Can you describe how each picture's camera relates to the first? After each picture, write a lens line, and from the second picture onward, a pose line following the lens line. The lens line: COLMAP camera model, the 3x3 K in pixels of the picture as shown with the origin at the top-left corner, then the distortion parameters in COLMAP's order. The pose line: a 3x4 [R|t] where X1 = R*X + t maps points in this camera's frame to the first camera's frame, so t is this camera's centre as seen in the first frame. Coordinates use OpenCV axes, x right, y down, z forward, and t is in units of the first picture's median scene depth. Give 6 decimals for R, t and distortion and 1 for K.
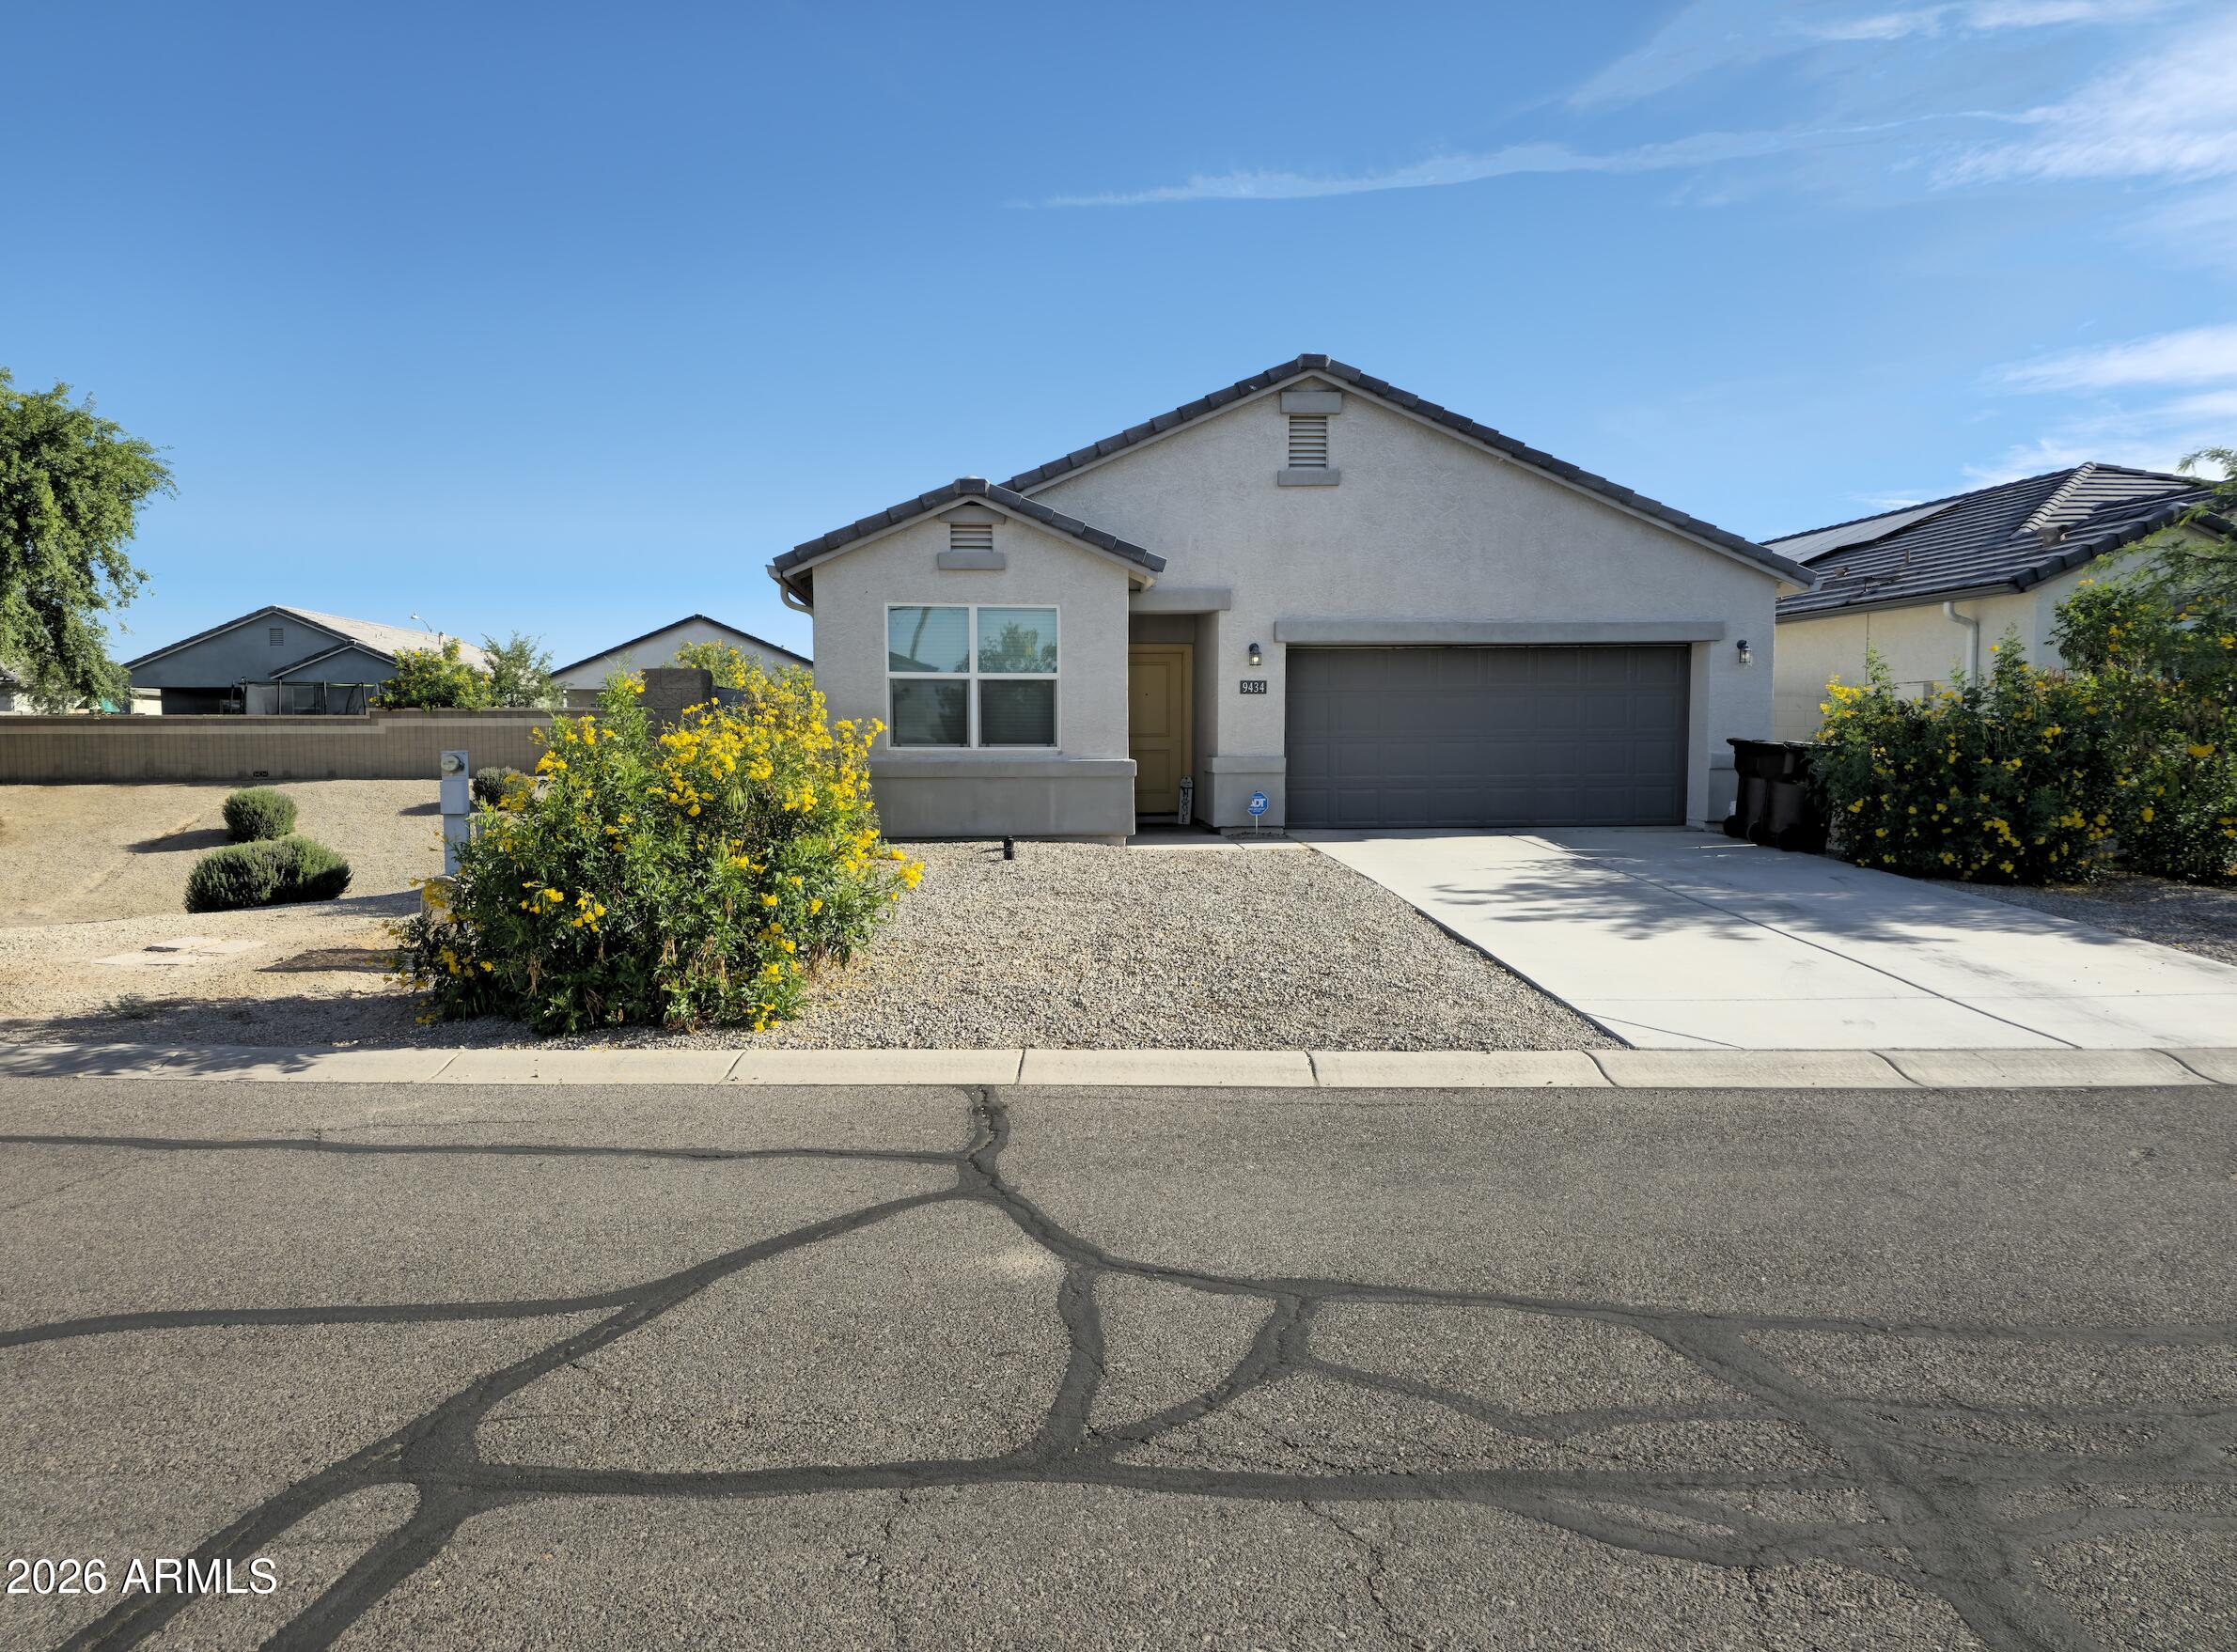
lens RADIAL K [[1484.8, 0, 1108.6], [0, 1484.8, 820.2], [0, 0, 1]] dist [0.027260, -0.002760]
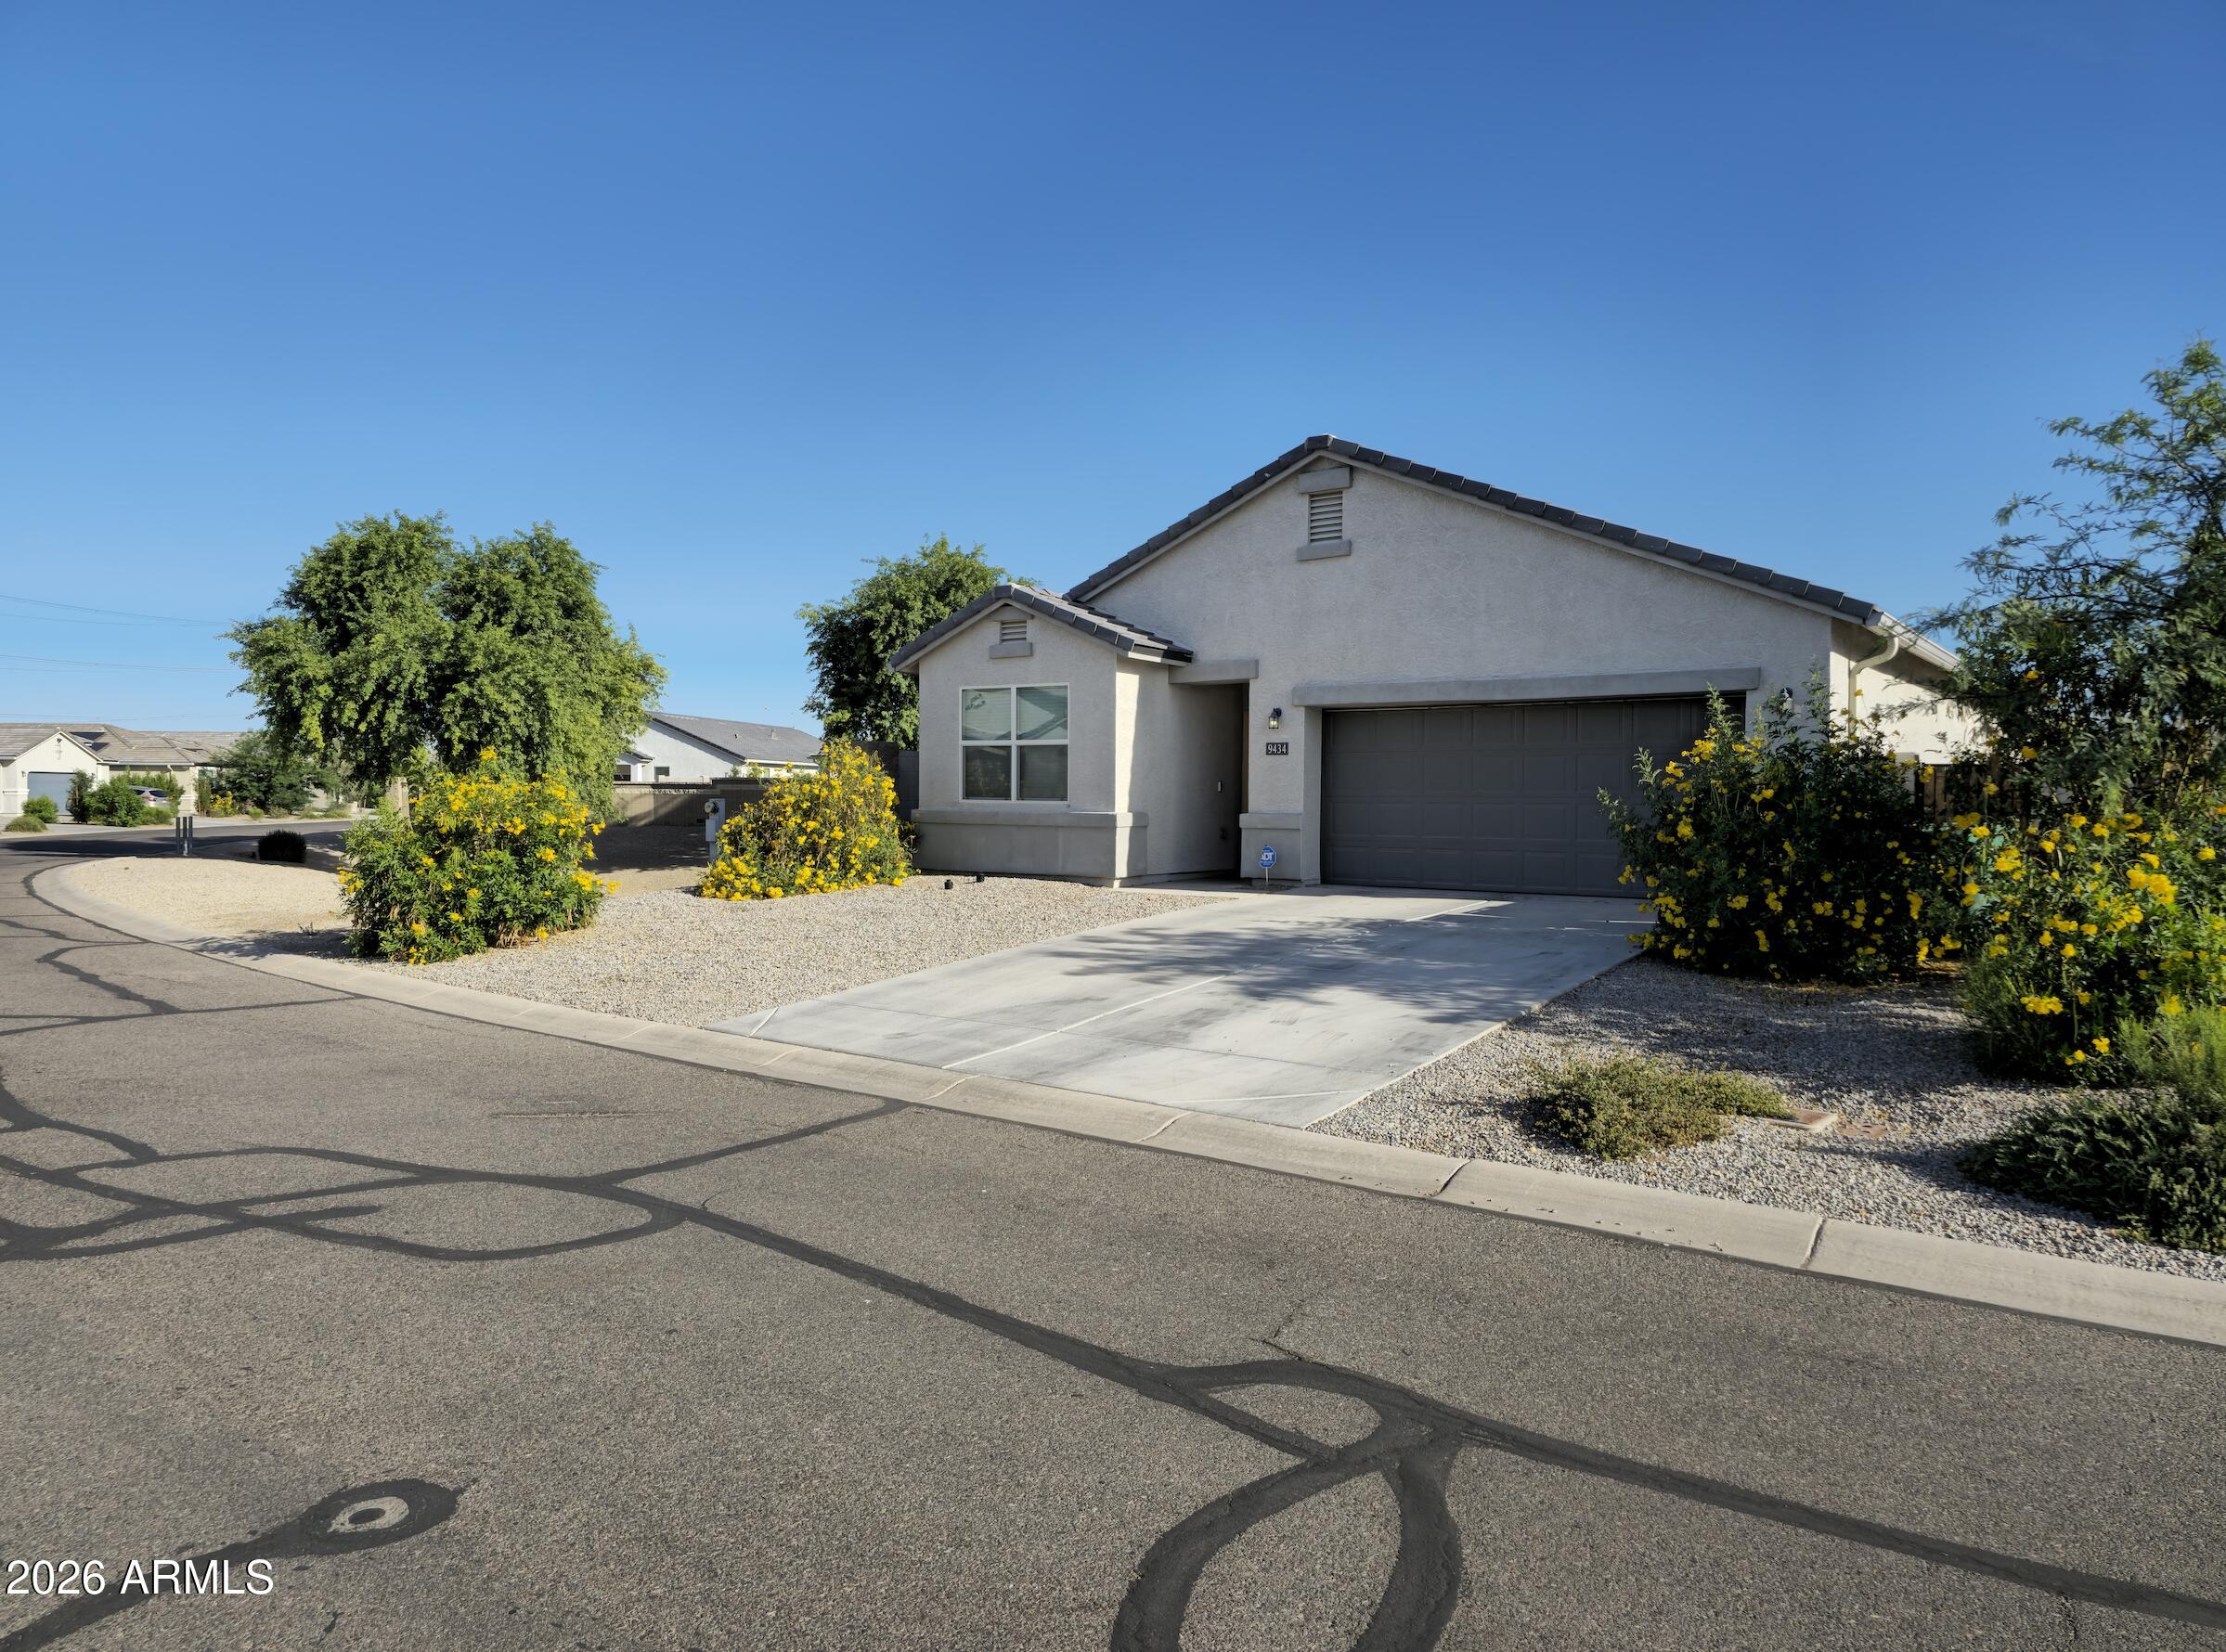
lens RADIAL K [[1477.5, 0, 1103.2], [0, 1477.5, 820.3], [0, 0, 1]] dist [0.027260, -0.002760]
pose [[0.761794, 0.019903, -0.647514, 0.698422], [-0.046603, 0.998622, -0.024133, -0.006463], [0.646141, 0.048560, 0.761672, 0.107610]]
